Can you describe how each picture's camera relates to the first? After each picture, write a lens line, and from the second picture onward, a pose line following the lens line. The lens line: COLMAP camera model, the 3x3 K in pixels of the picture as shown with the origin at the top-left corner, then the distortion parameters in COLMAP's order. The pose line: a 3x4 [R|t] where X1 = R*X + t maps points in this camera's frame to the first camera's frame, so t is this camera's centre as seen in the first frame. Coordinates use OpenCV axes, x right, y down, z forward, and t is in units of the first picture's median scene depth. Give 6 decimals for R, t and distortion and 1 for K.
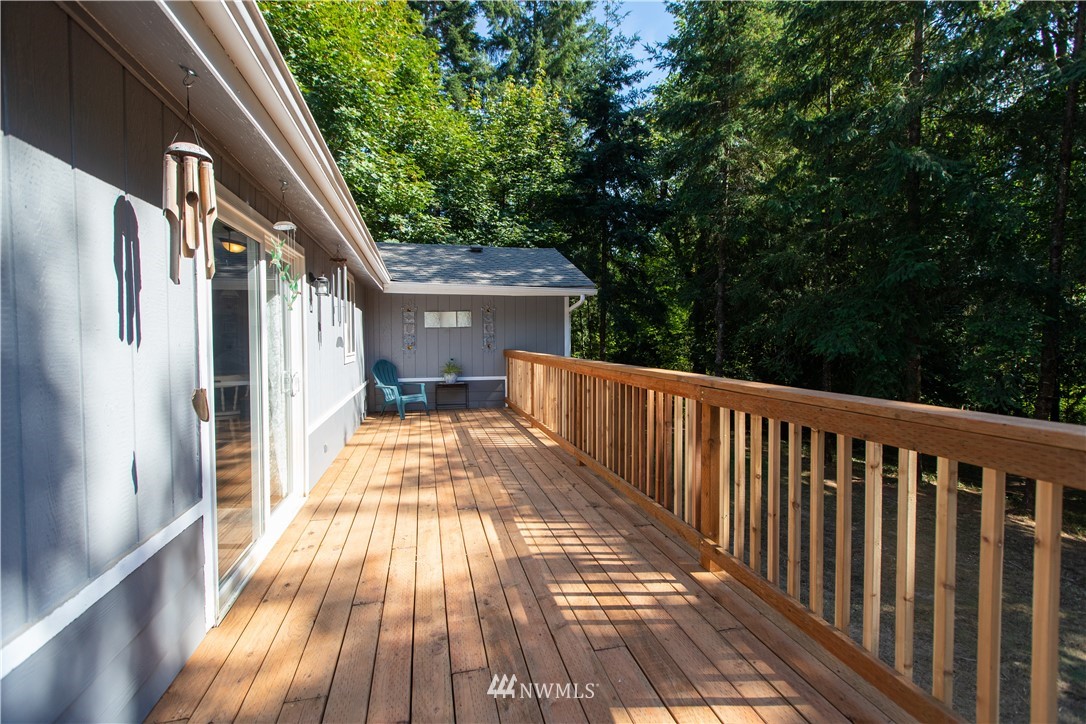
lens RADIAL K [[486.8, 0, 561.4], [0, 486.8, 332.9], [0, 0, 1]] dist [0.001079, -0.000592]
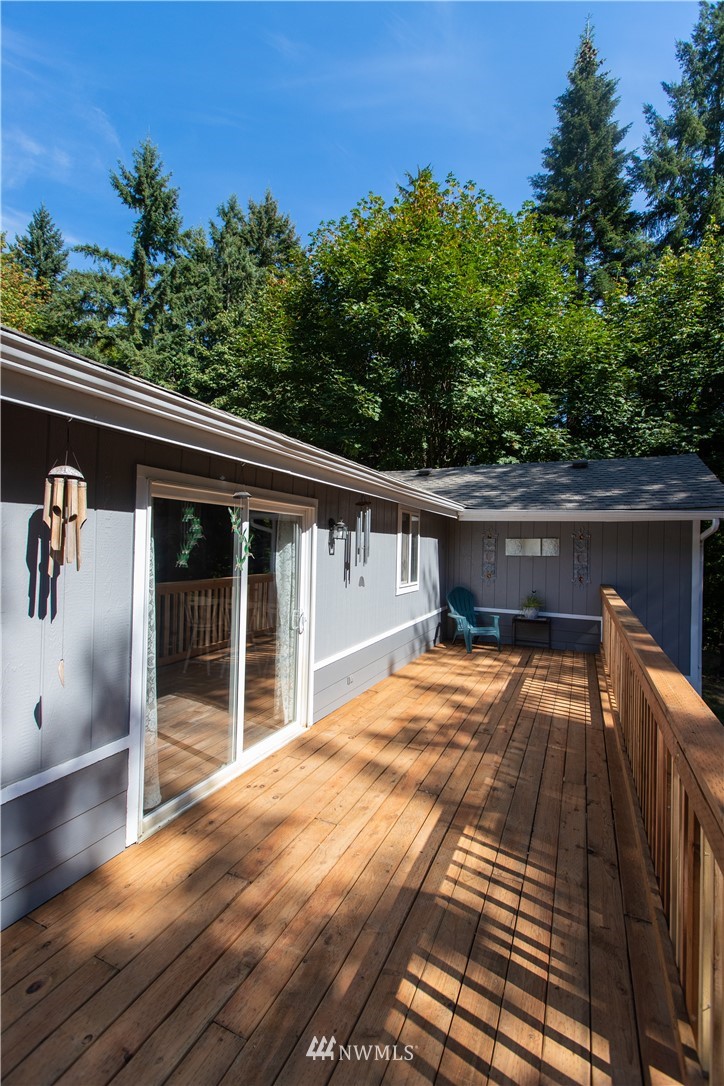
lens RADIAL K [[486.8, 0, 359.9], [0, 486.8, 521.5], [0, 0, 1]] dist [0.001079, -0.000592]
pose [[0.760921, -0.002969, -0.648838, 0.255341], [-0.023343, 0.999217, -0.031948, -0.086328], [0.648425, 0.039456, 0.760256, 0.209117]]
